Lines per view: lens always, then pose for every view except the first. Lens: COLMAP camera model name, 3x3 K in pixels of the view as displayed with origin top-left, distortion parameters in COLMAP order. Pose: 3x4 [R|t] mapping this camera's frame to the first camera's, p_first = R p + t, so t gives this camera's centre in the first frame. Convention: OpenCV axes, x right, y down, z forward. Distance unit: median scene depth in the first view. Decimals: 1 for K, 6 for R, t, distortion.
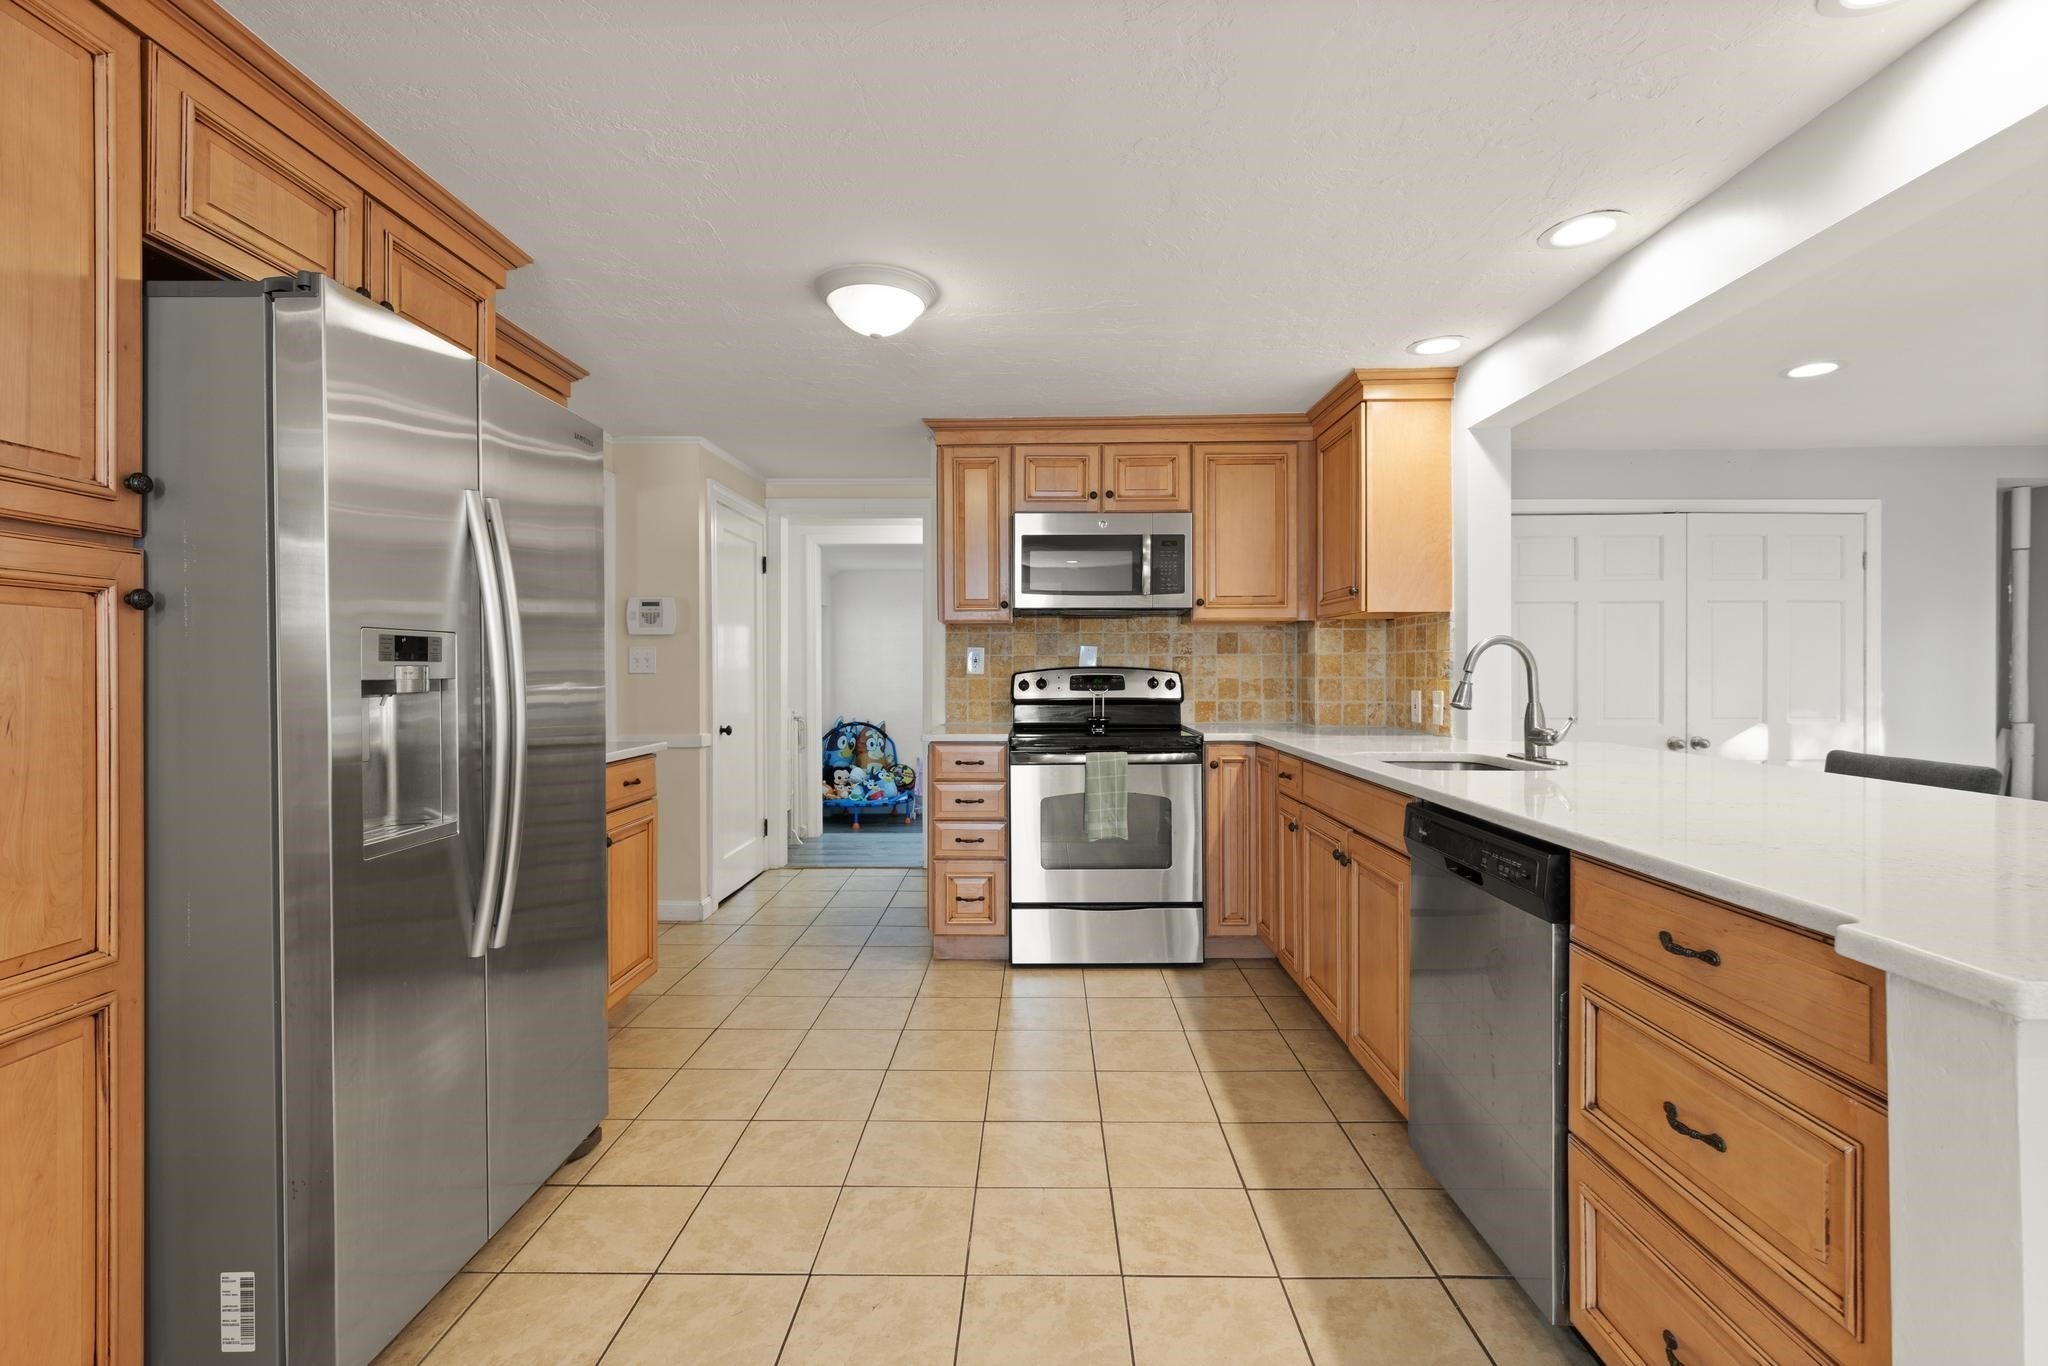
lens RADIAL K [[934.0, 0, 964.3], [0, 934.0, 682.7], [0, 0, 1]] dist [0.002235, -0.000609]
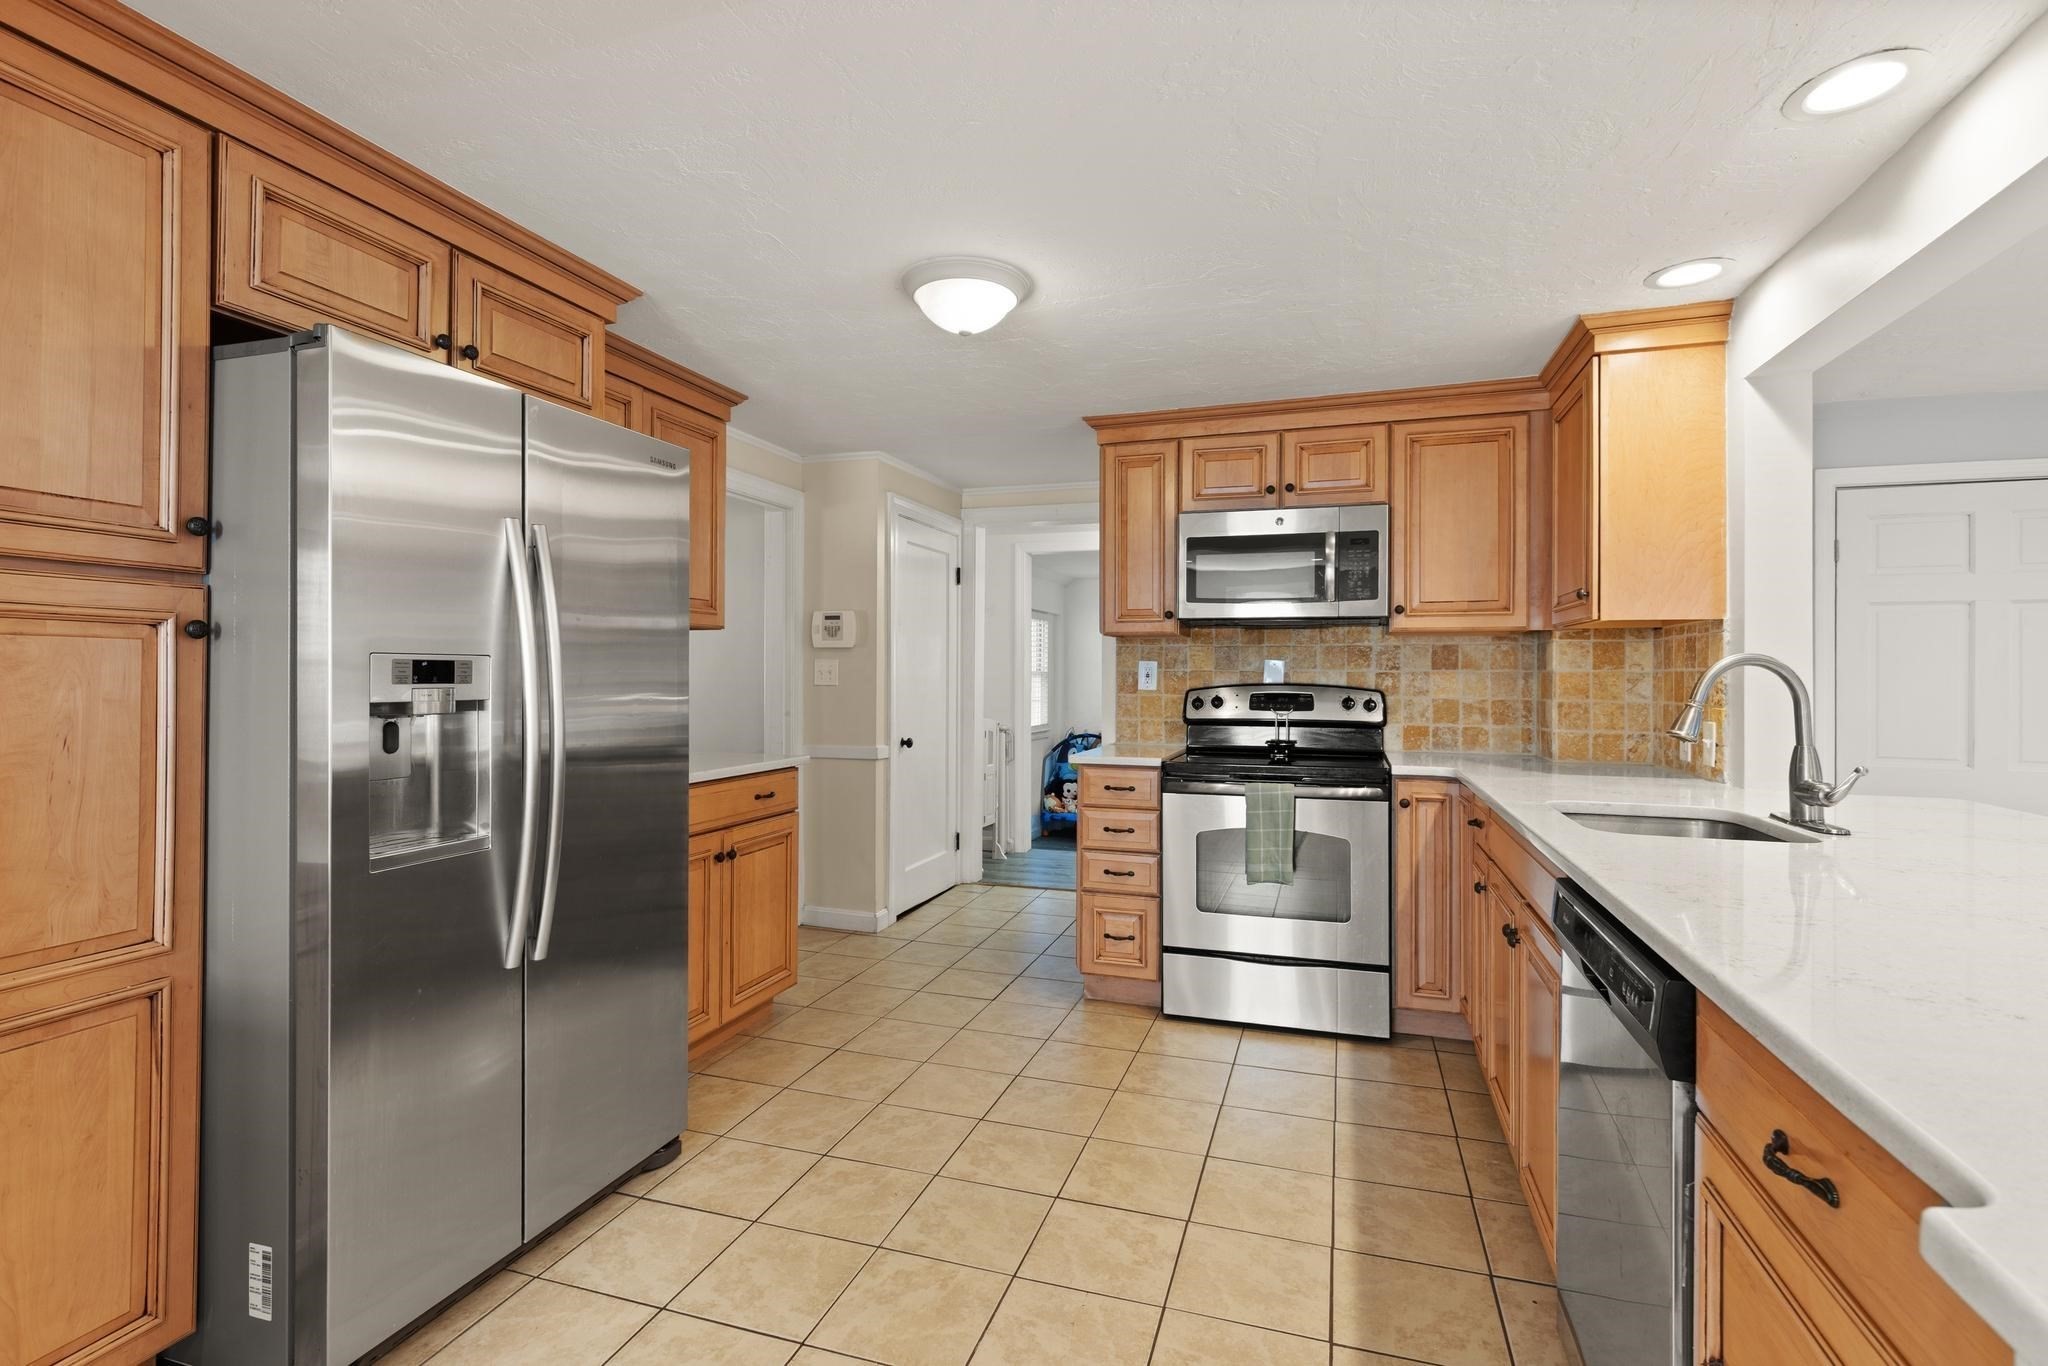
lens RADIAL K [[934.0, 0, 1009.2], [0, 934.0, 678.8], [0, 0, 1]] dist [0.002235, -0.000609]
pose [[0.957516, 0.007944, -0.288272, 0.225183], [-0.010490, 0.999918, -0.007289, -0.018887], [0.288191, 0.010003, 0.957521, 0.122710]]
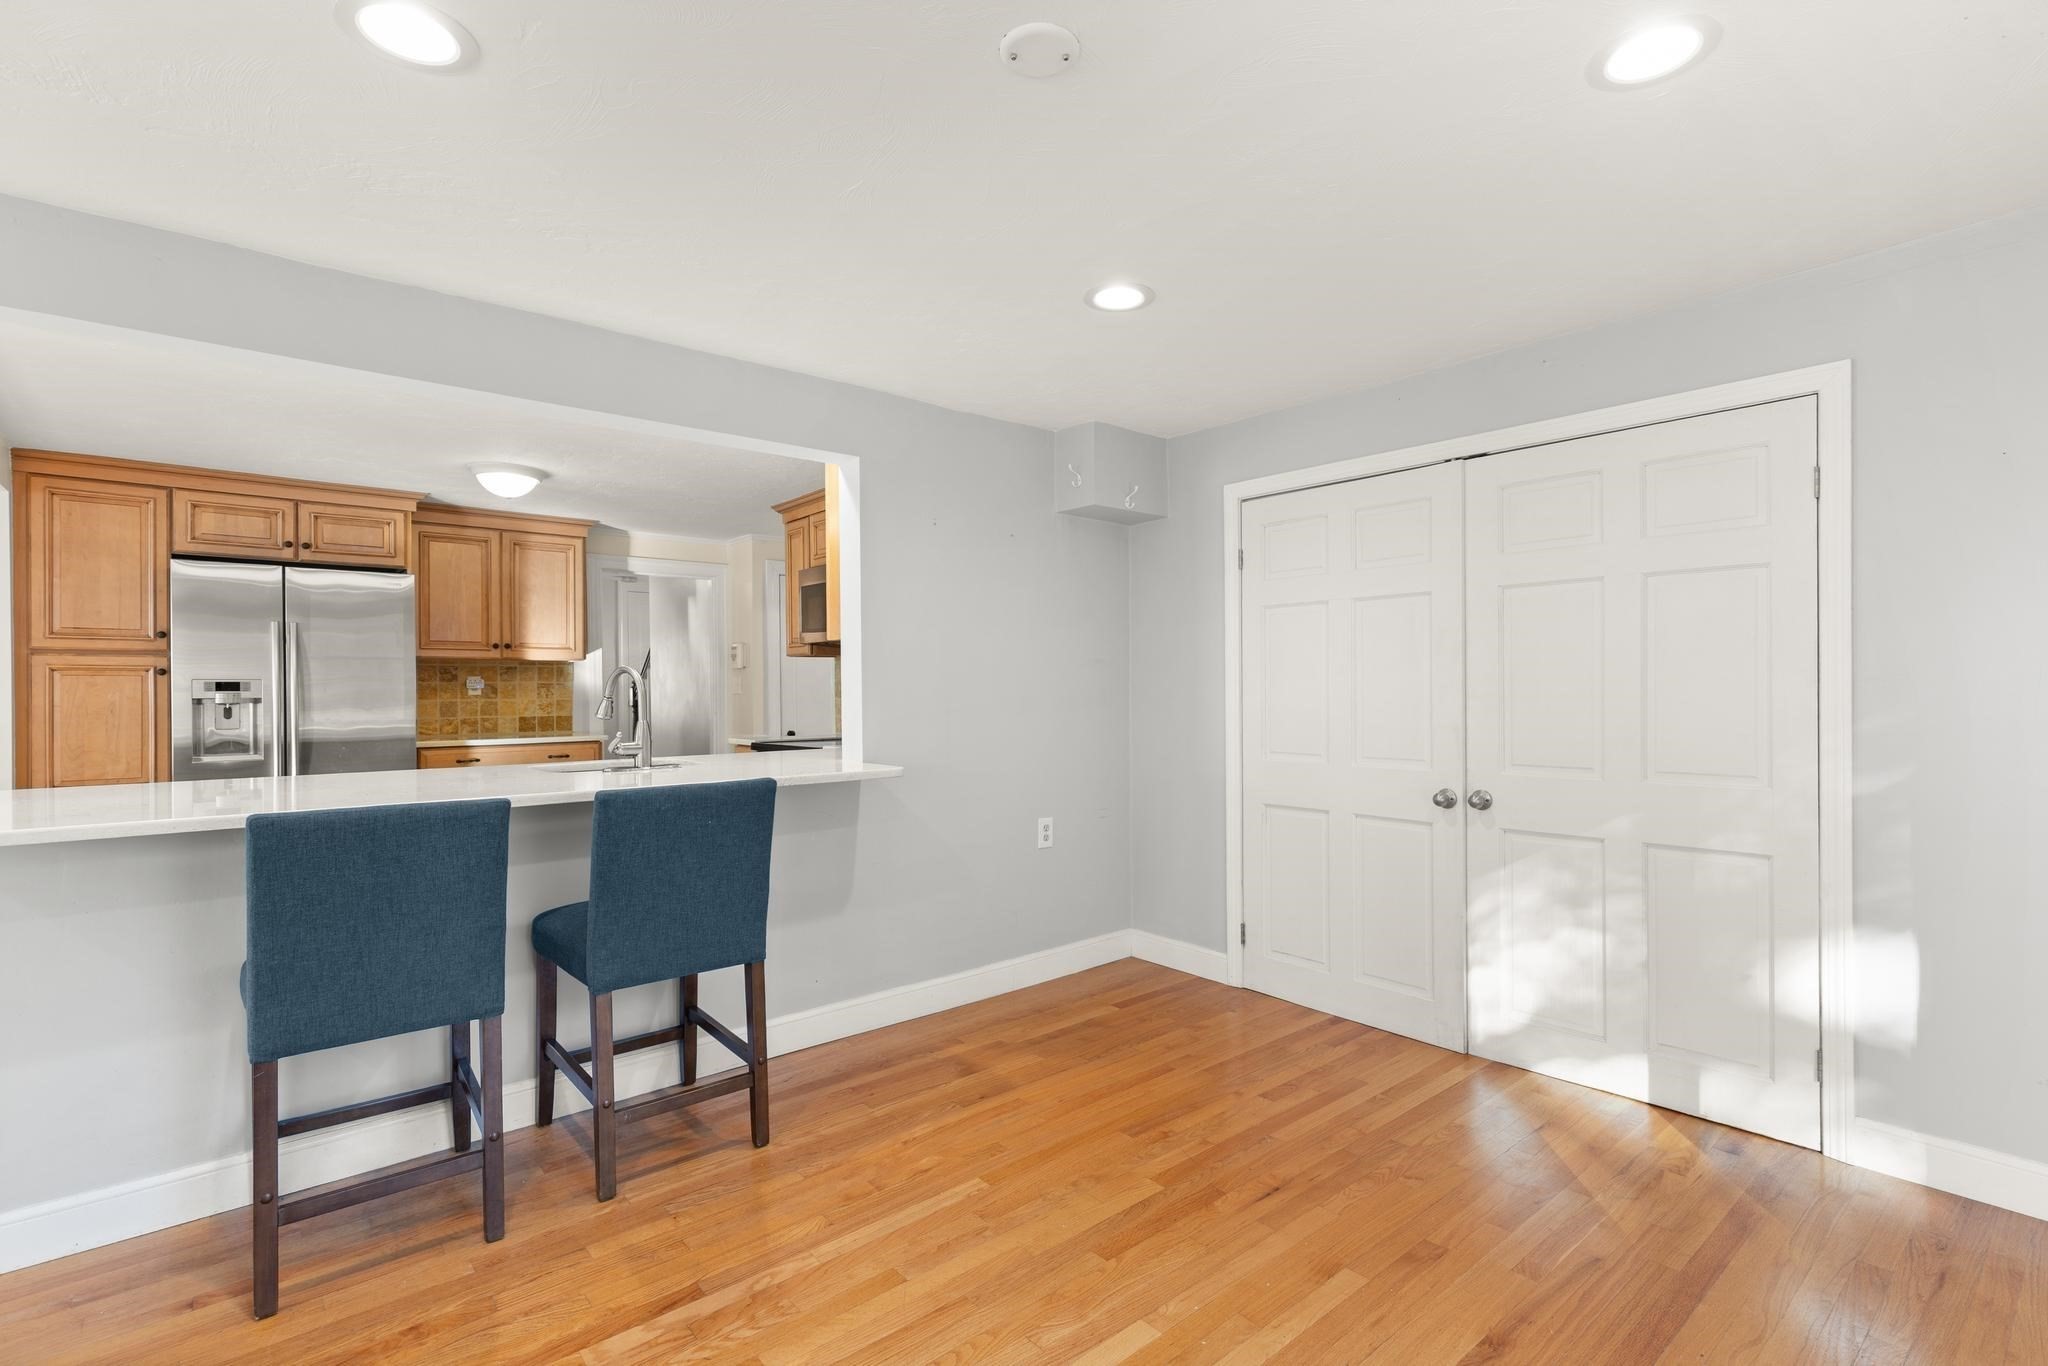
lens RADIAL K [[934.0, 0, 1030.7], [0, 934.0, 689.8], [0, 0, 1]] dist [0.002235, -0.000609]
pose [[0.679149, -0.001077, -0.733999, 1.995585], [-0.004902, 0.999970, -0.006003, -0.015218], [0.733984, 0.007675, 0.679124, 0.602138]]
